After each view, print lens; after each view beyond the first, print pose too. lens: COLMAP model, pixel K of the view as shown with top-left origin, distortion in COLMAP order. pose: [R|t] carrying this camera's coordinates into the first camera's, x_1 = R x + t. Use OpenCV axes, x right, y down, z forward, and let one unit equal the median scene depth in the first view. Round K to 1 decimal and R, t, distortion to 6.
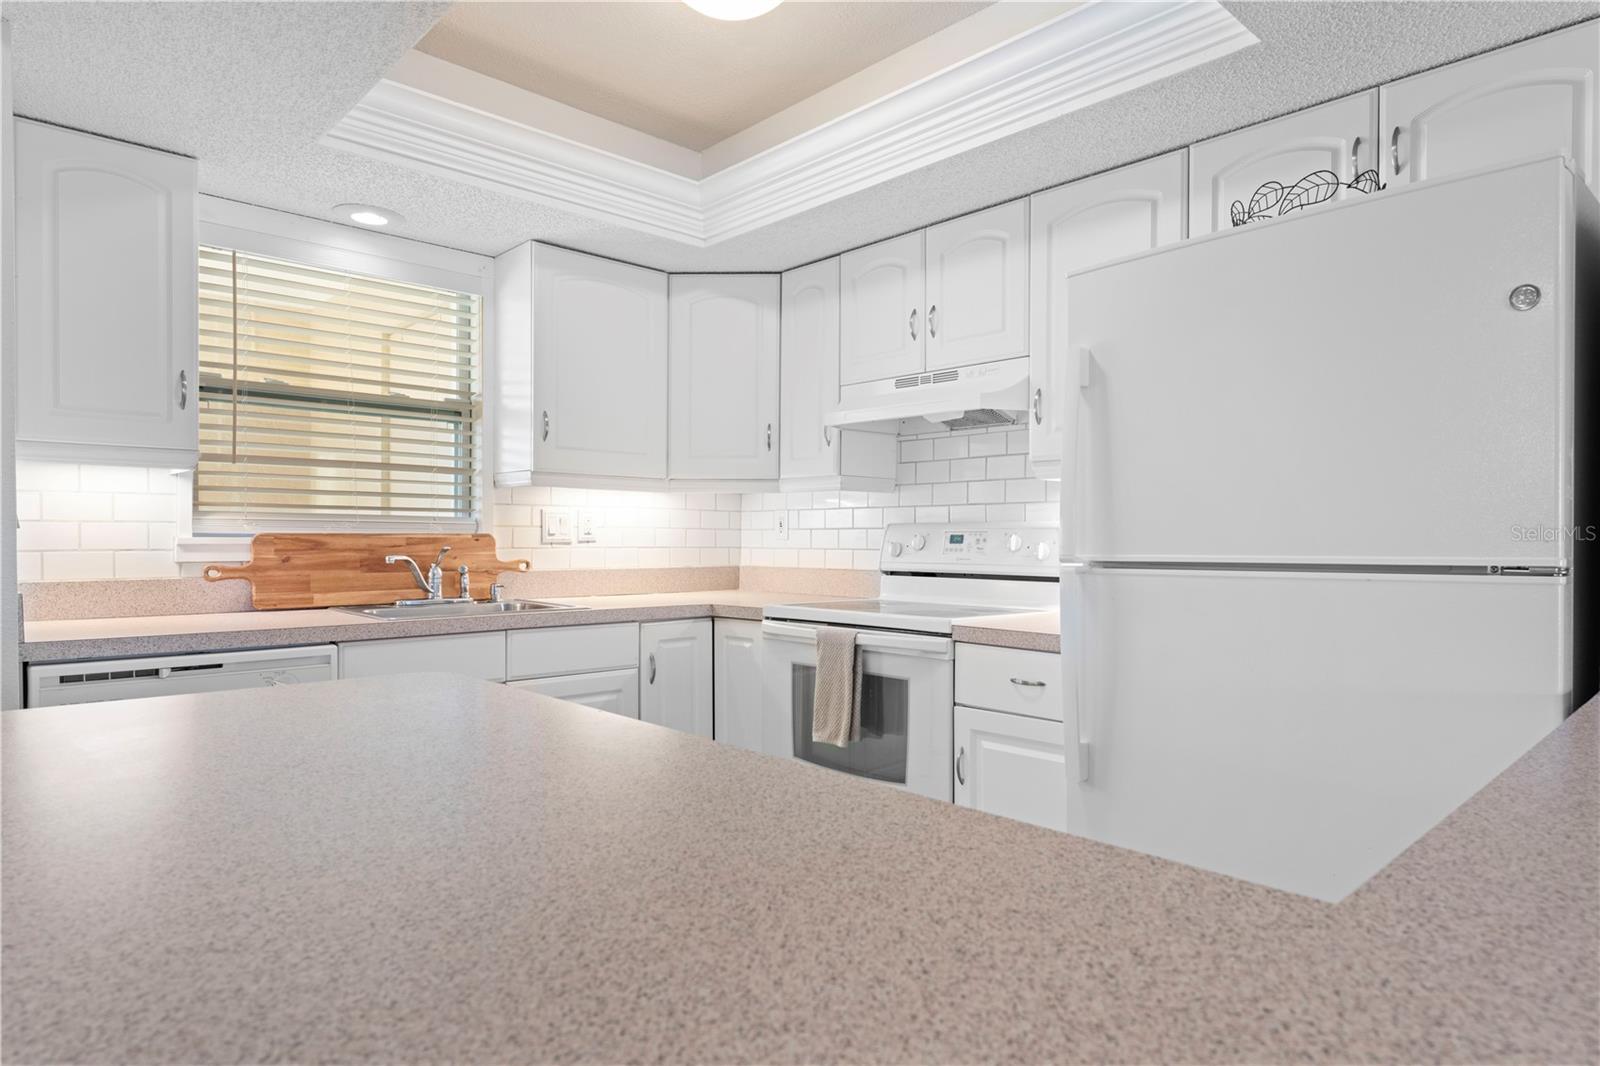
lens RADIAL K [[927.1, 0, 805.8], [0, 927.1, 549.9], [0, 0, 1]] dist [-0.001265, -0.000904]
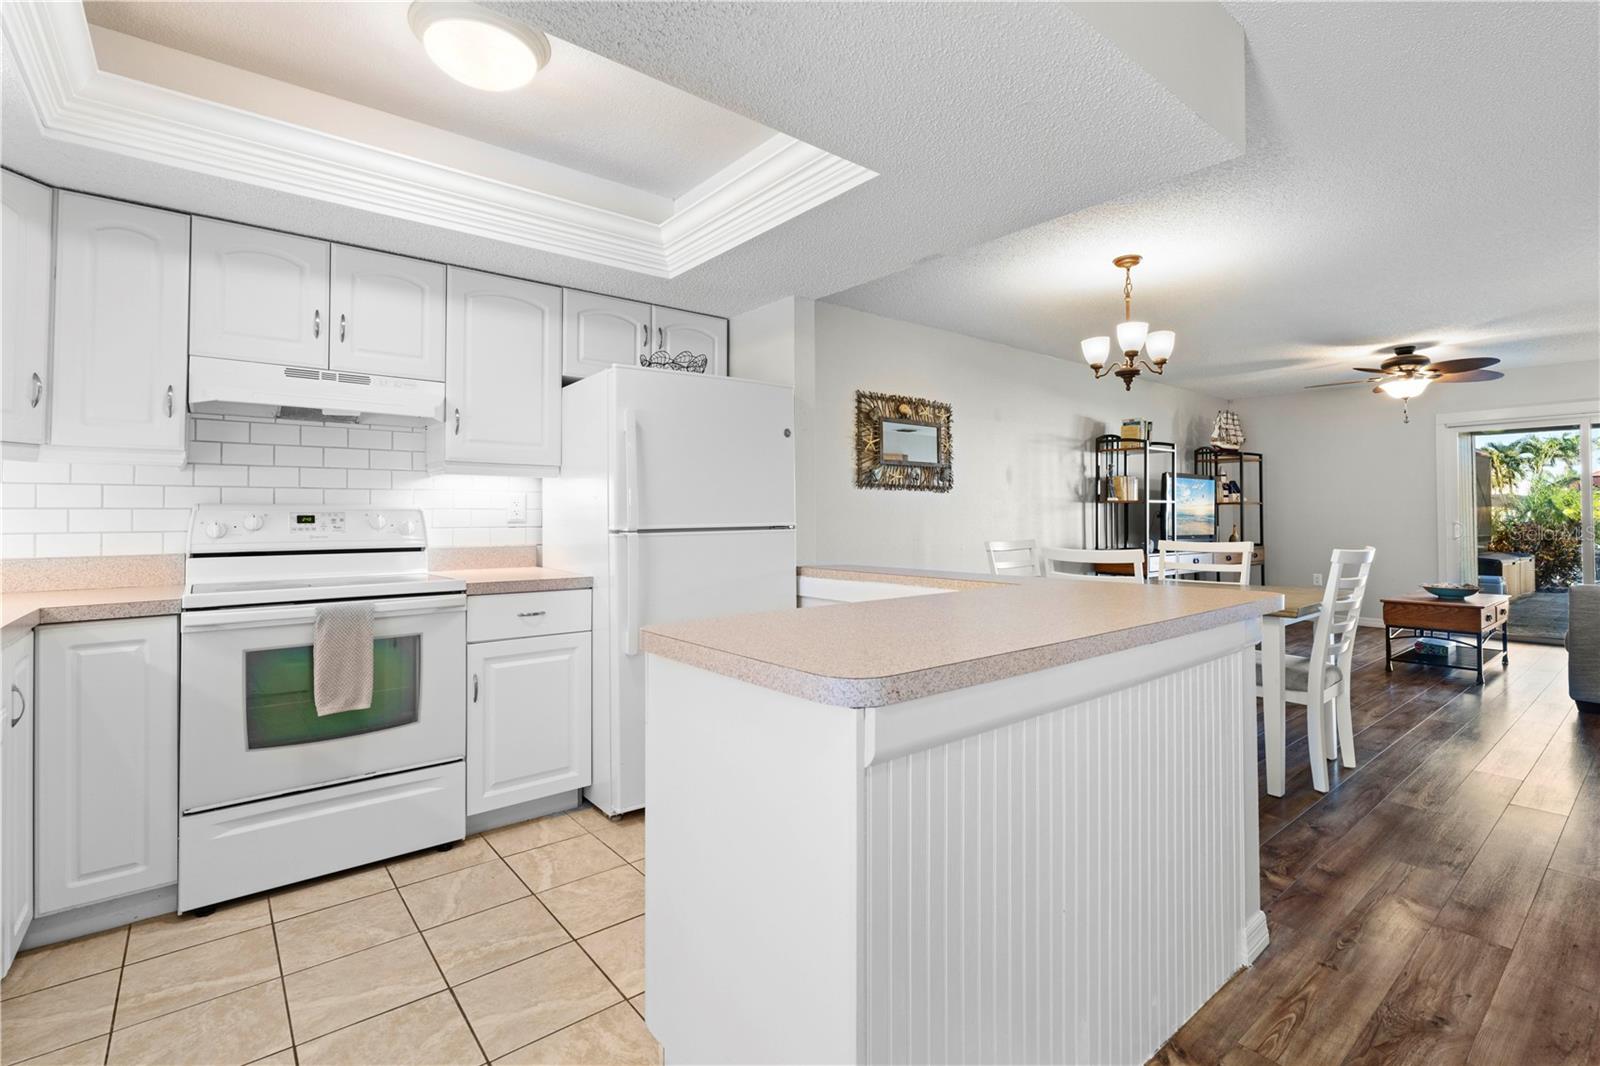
lens RADIAL K [[726.0, 0, 802.2], [0, 726.0, 505.9], [0, 0, 1]] dist [-0.008356, 0.003006]
pose [[0.073529, 0.012810, 0.997211, -0.672832], [0.018132, 0.999735, -0.014179, -0.004789], [-0.997128, 0.019124, 0.073277, 0.357351]]
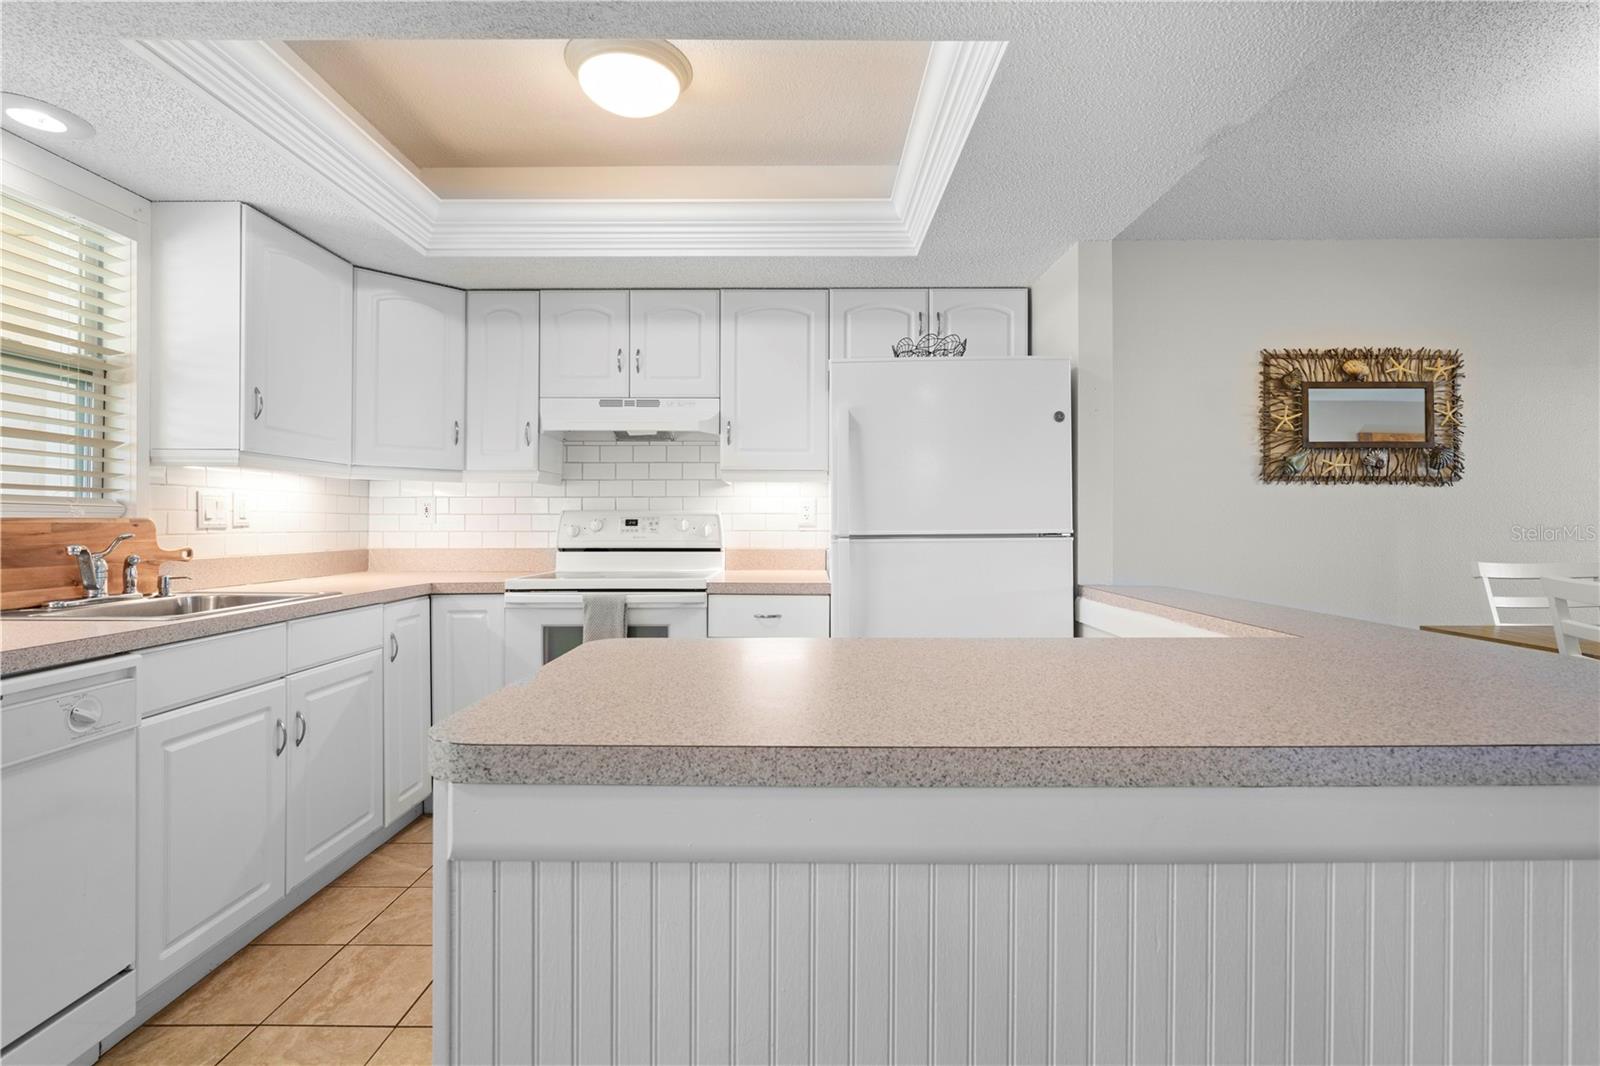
lens RADIAL K [[726.0, 0, 804.1], [0, 726.0, 518.7], [0, 0, 1]] dist [-0.008356, 0.003006]
pose [[0.688875, 0.000899, 0.724880, -0.438424], [0.011535, 0.999859, -0.012203, -0.001653], [-0.724788, 0.016768, 0.688767, 0.099018]]
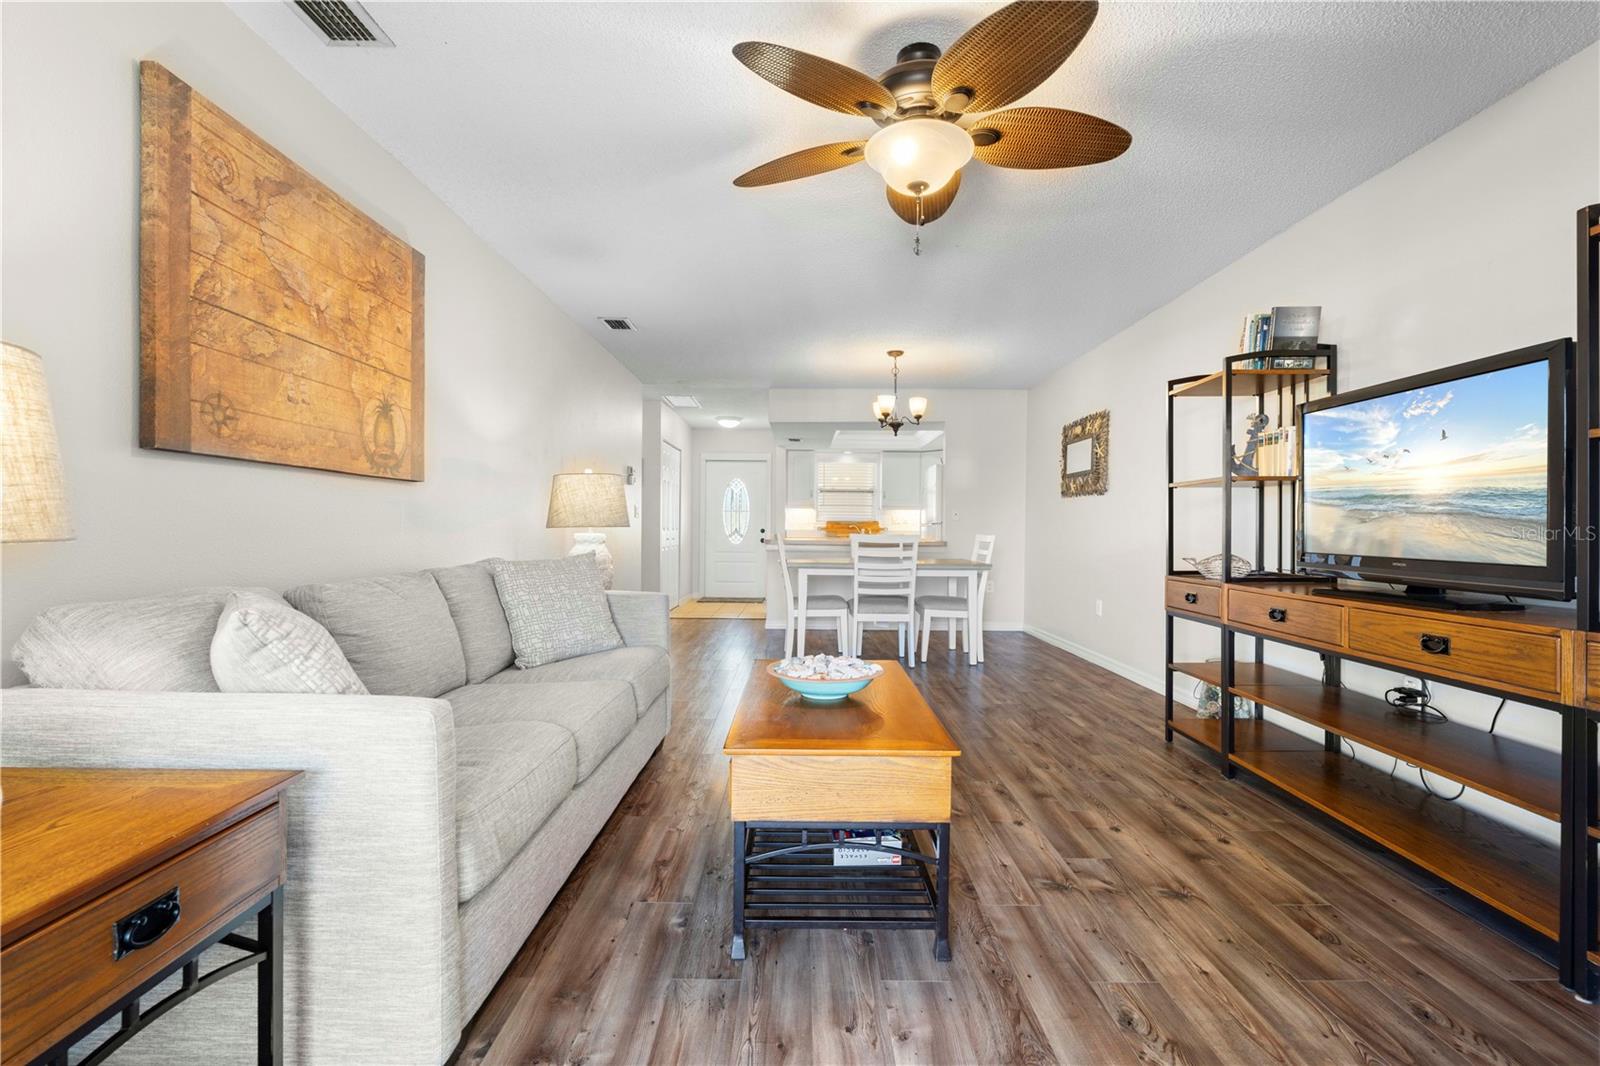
lens RADIAL K [[726.0, 0, 809.5], [0, 726.0, 530.4], [0, 0, 1]] dist [-0.008356, 0.003006]
pose [[0.736694, 0.004666, -0.676210, 1.718046], [-0.015798, 0.999822, -0.010312, 0.064508], [0.676041, 0.018279, 0.736637, -1.669954]]
